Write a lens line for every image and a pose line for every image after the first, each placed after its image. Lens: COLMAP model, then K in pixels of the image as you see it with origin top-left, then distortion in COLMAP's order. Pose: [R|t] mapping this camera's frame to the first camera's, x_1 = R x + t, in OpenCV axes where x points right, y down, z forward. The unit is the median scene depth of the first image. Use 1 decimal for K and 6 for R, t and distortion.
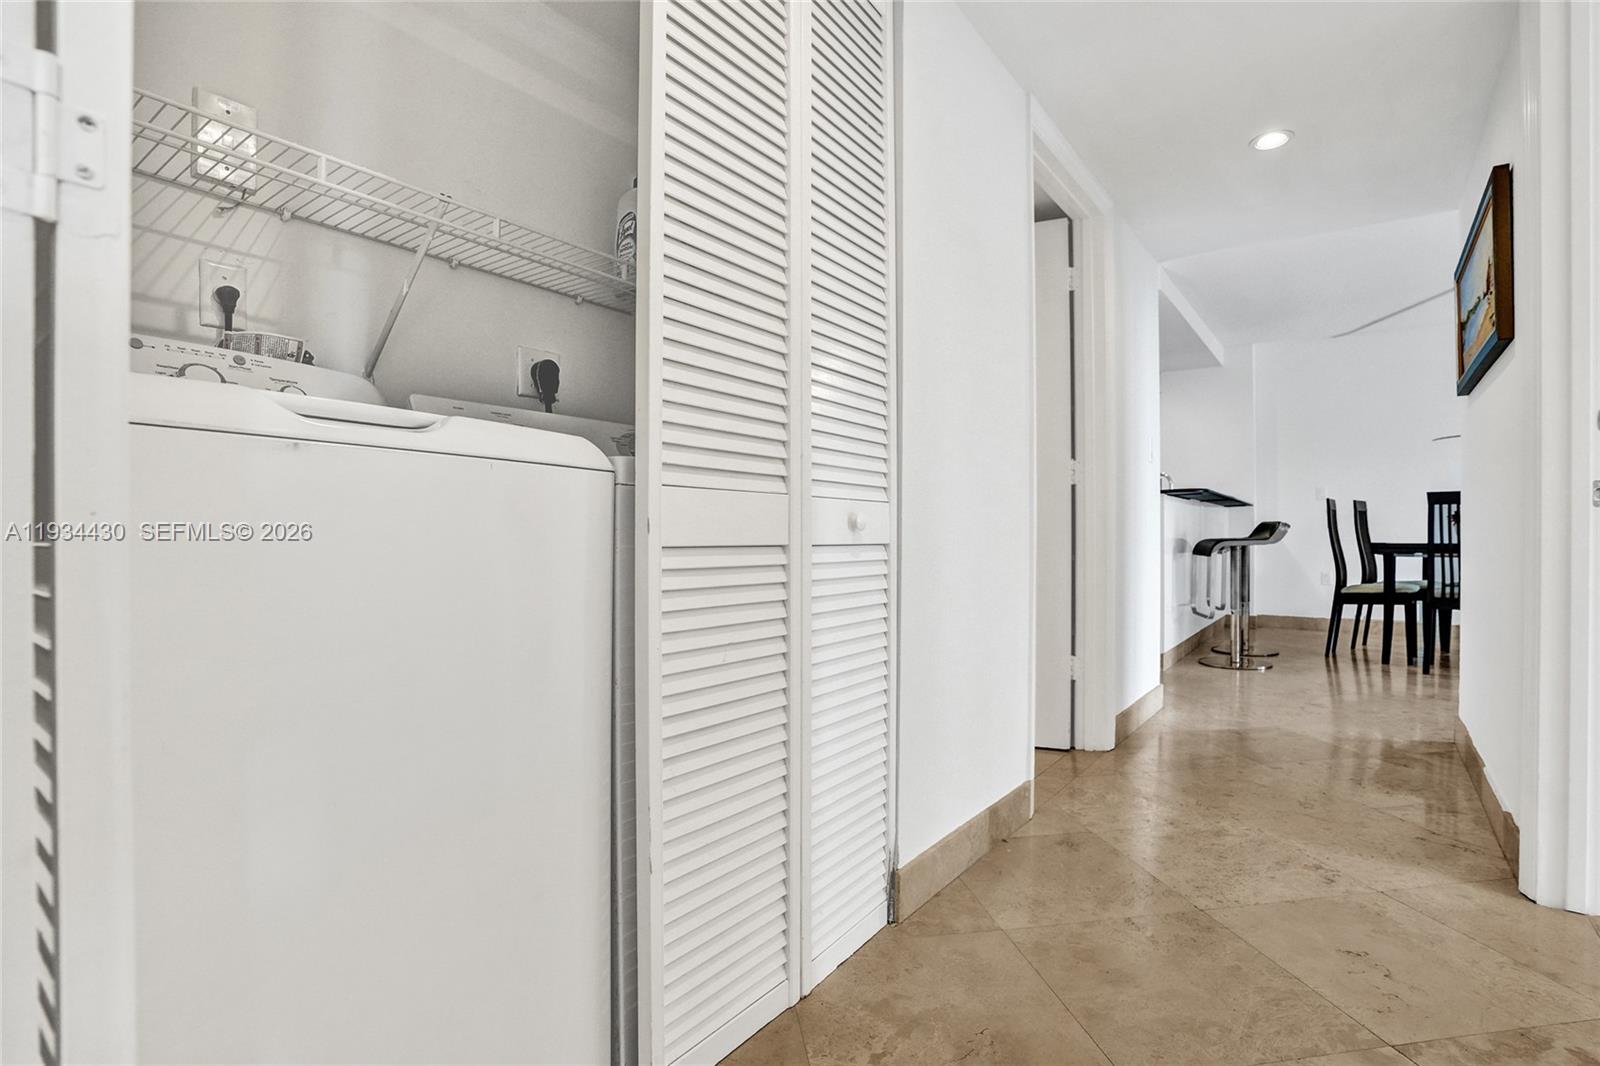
lens RADIAL K [[783.0, 0, 807.7], [0, 783.0, 529.7], [0, 0, 1]] dist [-0.039401, 0.018438]
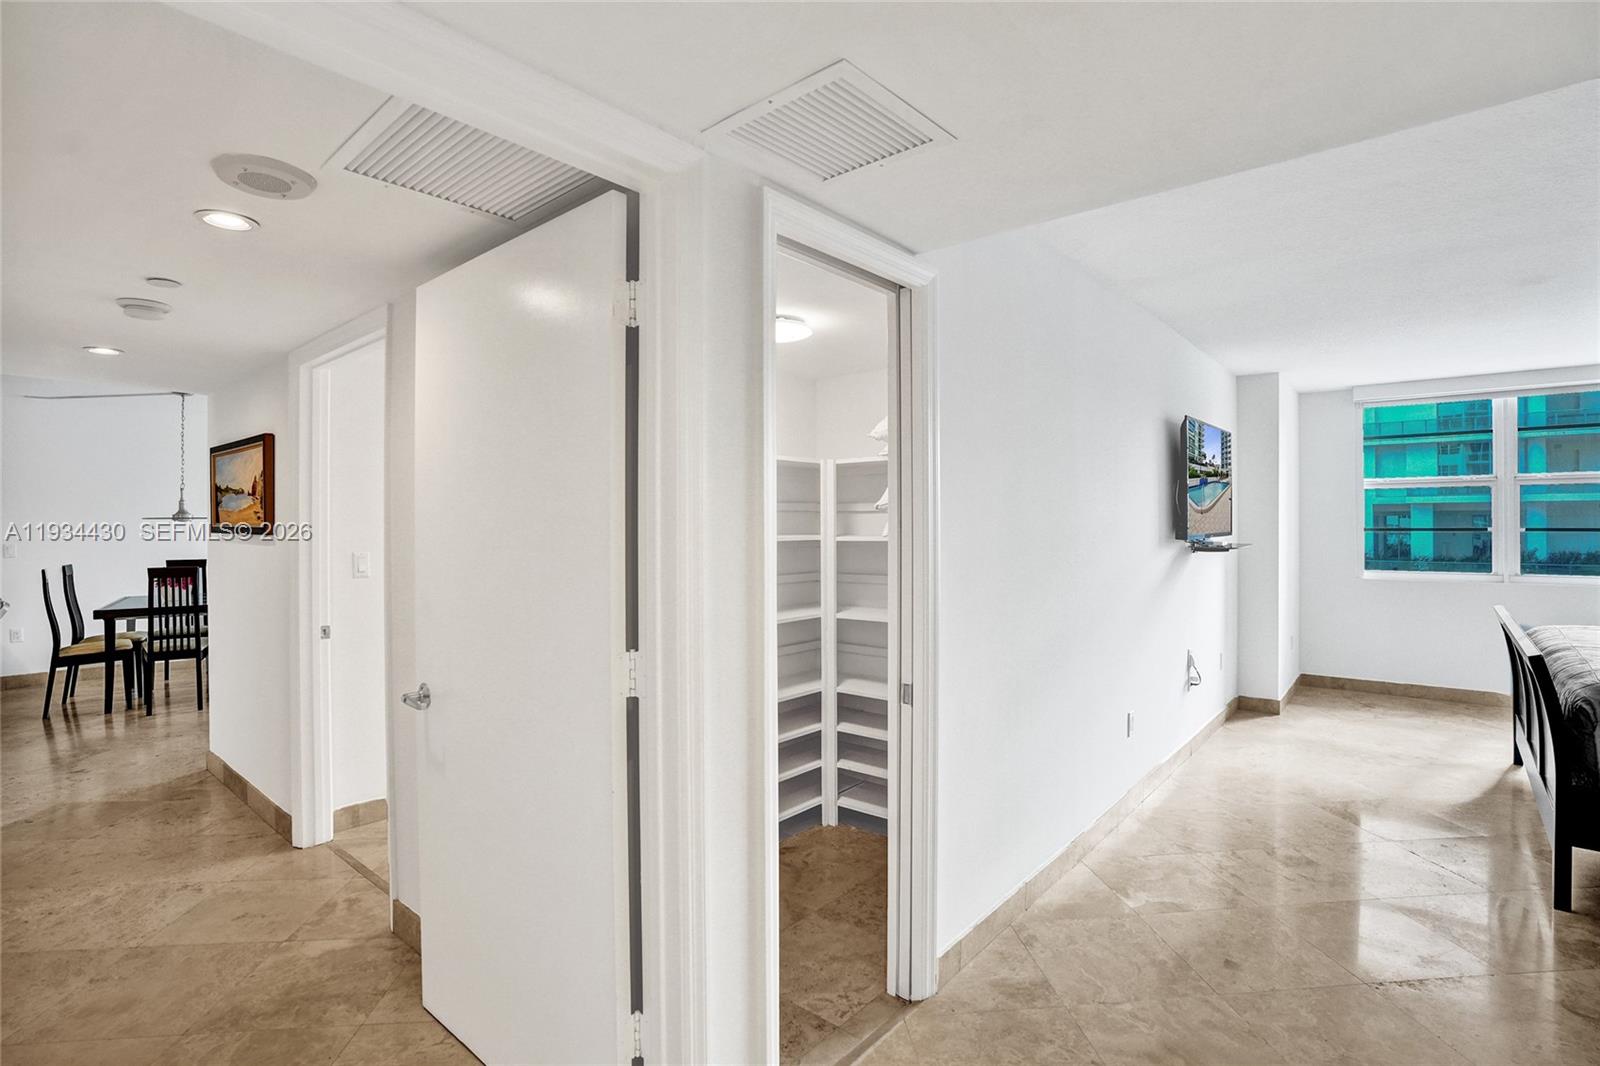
lens RADIAL K [[783.0, 0, 807.7], [0, 783.0, 529.7], [0, 0, 1]] dist [-0.039401, 0.018438]
pose [[0.094909, -0.014461, 0.995381, -0.562130], [0.004937, 0.999889, 0.014056, -0.219936], [-0.995474, 0.003581, 0.094970, -0.288584]]
